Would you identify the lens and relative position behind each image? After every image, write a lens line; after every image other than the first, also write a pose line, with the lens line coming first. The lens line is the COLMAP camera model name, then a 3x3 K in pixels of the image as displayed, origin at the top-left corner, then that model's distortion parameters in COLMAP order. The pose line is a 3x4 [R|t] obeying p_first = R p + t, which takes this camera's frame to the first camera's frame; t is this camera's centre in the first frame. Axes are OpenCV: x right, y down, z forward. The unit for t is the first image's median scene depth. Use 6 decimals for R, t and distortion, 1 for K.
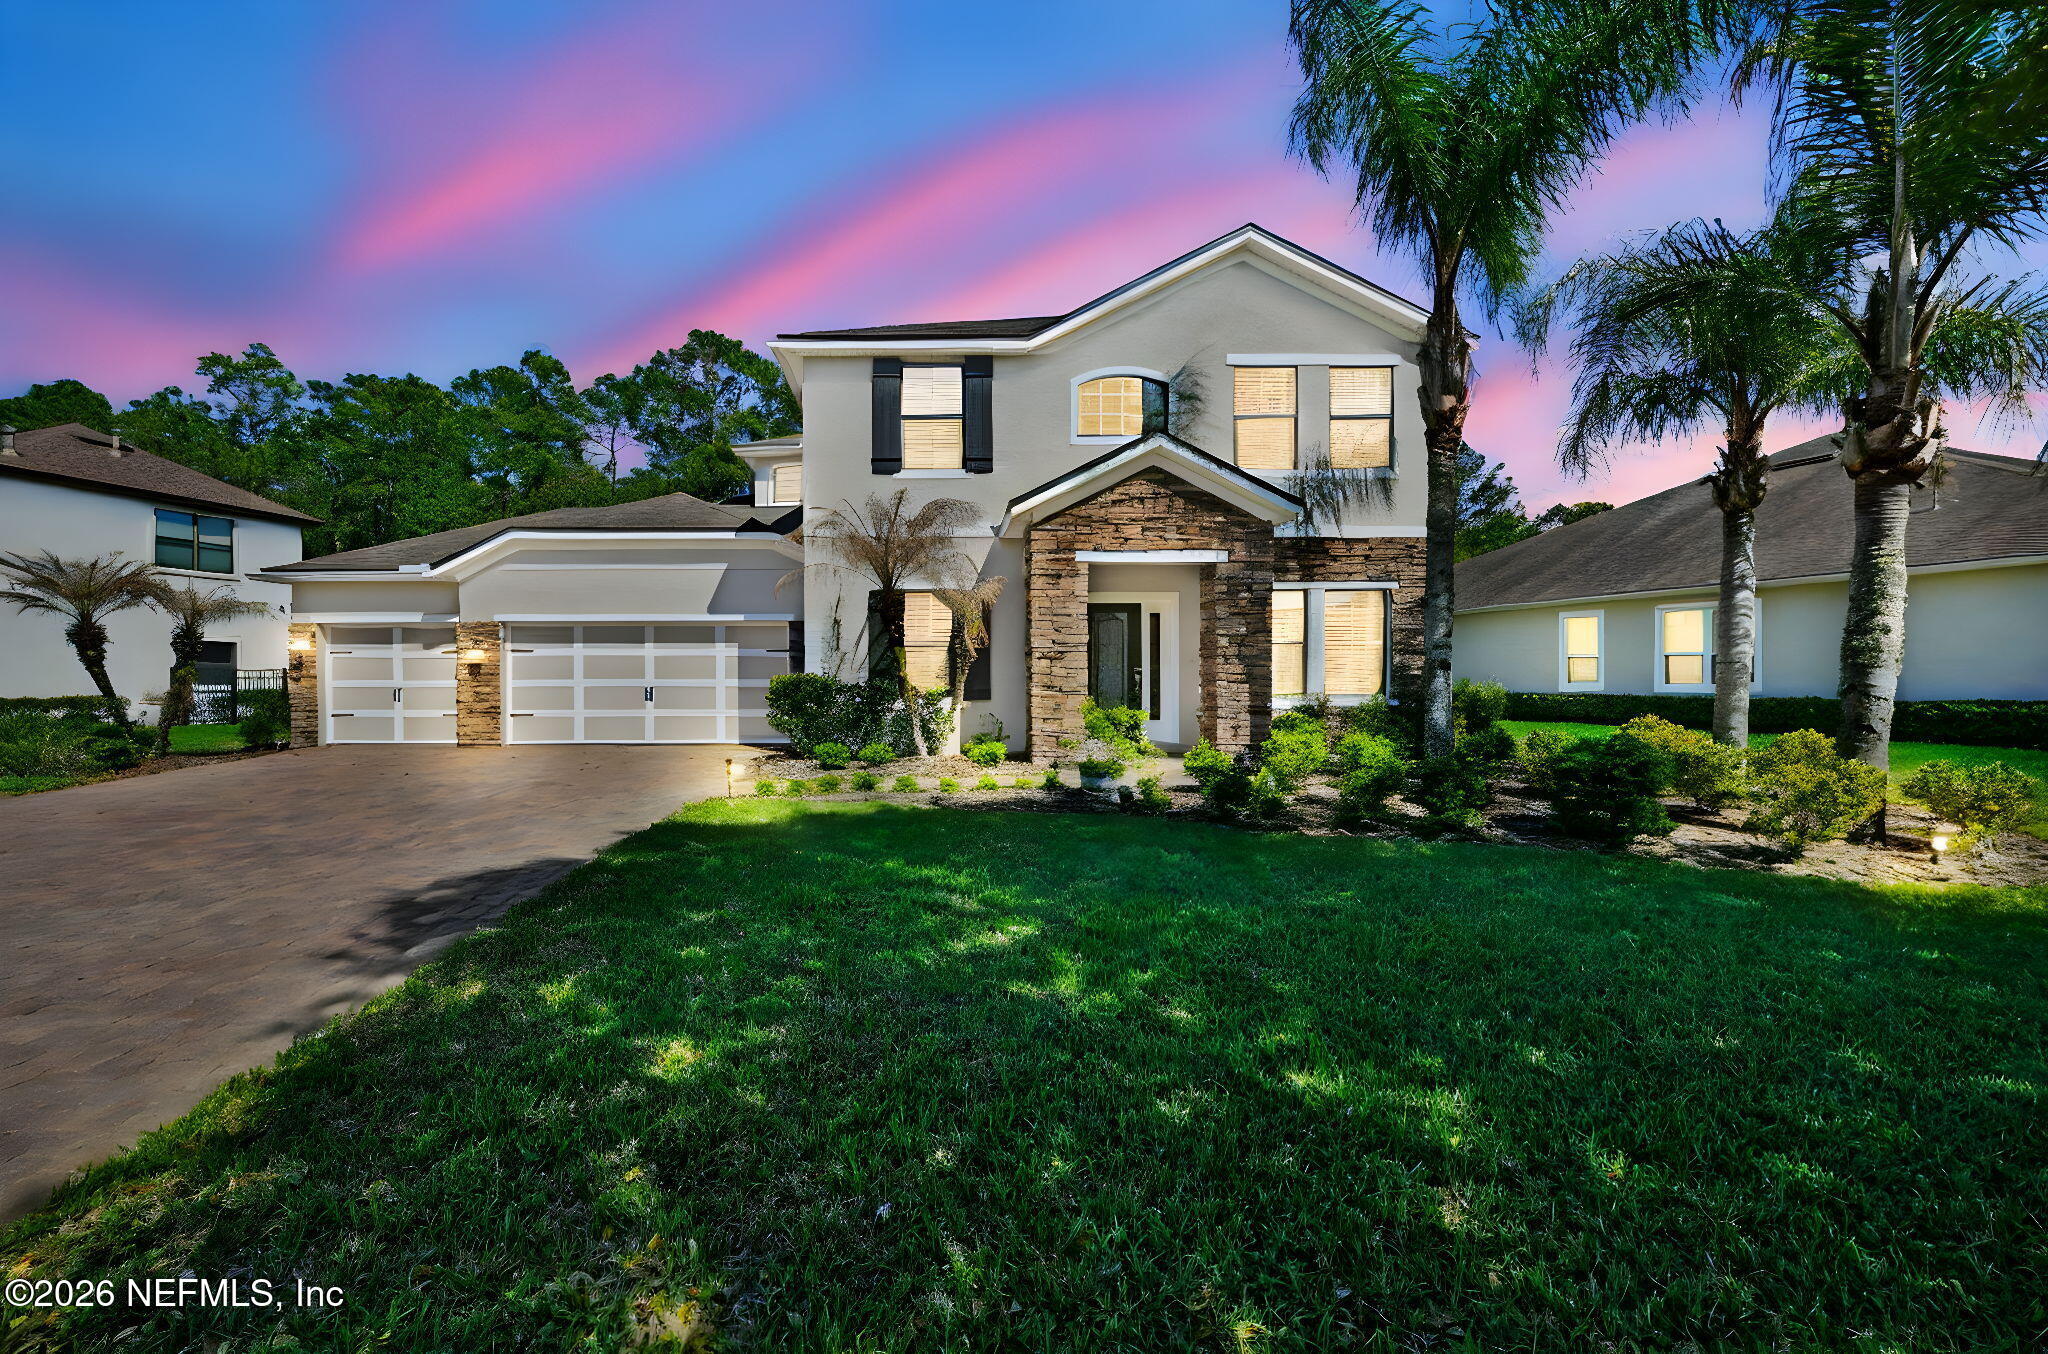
lens RADIAL K [[784.1, 0, 1032.3], [0, 784.1, 684.8], [0, 0, 1]] dist [0.001054, 0.000191]
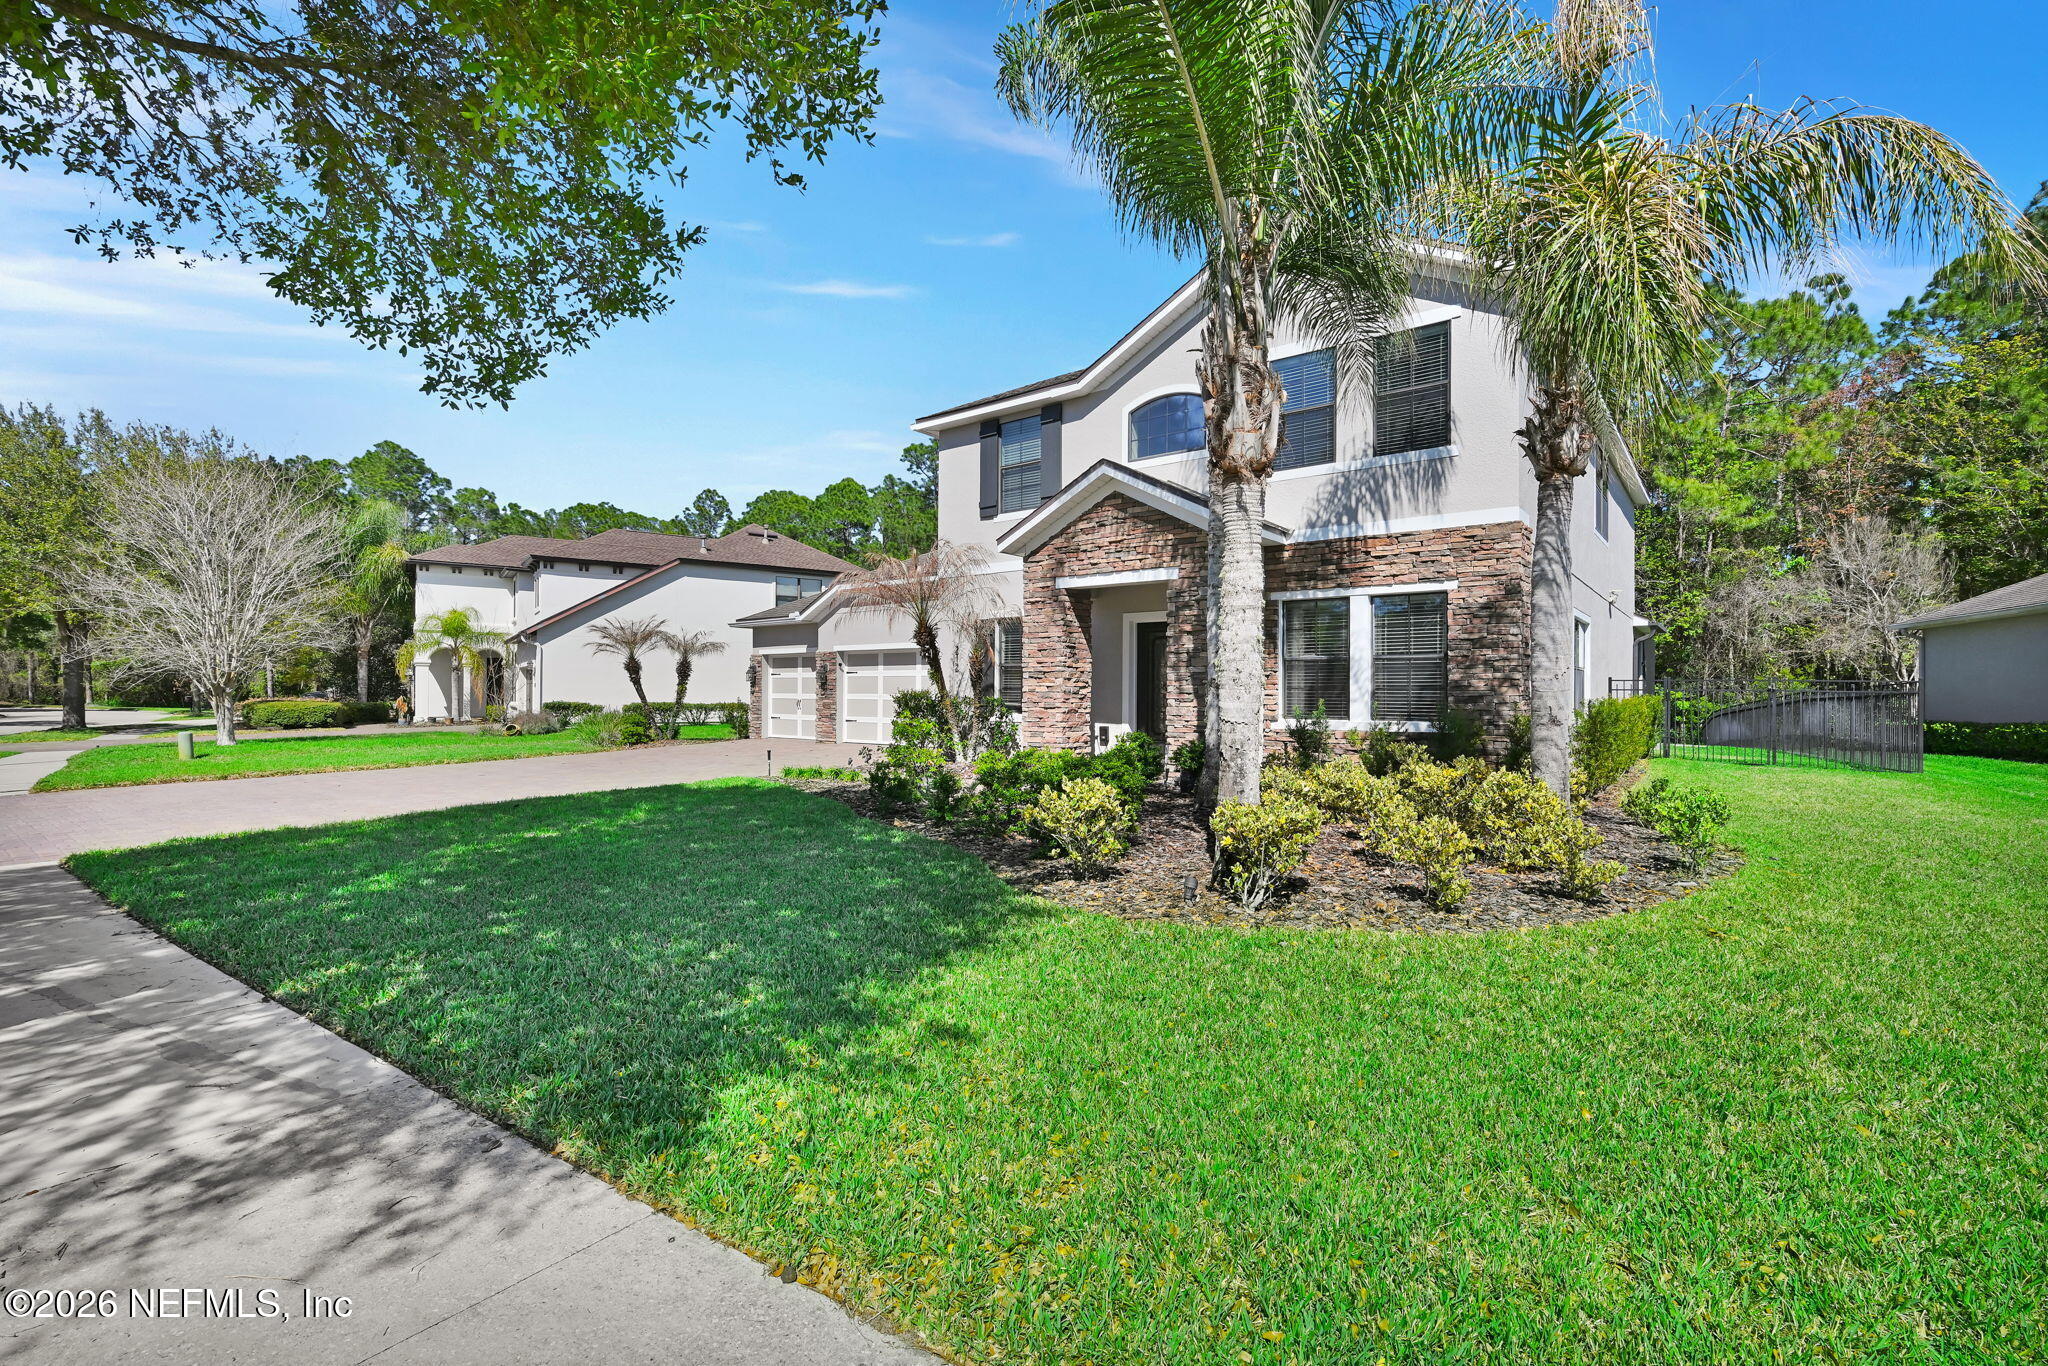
lens RADIAL K [[883.8, 0, 1060.0], [0, 883.8, 686.3], [0, 0, 1]] dist [-0.000471, -0.000003]
pose [[0.792325, 0.001642, -0.610097, 0.563568], [-0.012633, 0.999826, -0.013716, -0.003039], [0.609969, 0.018575, 0.792208, 0.022026]]
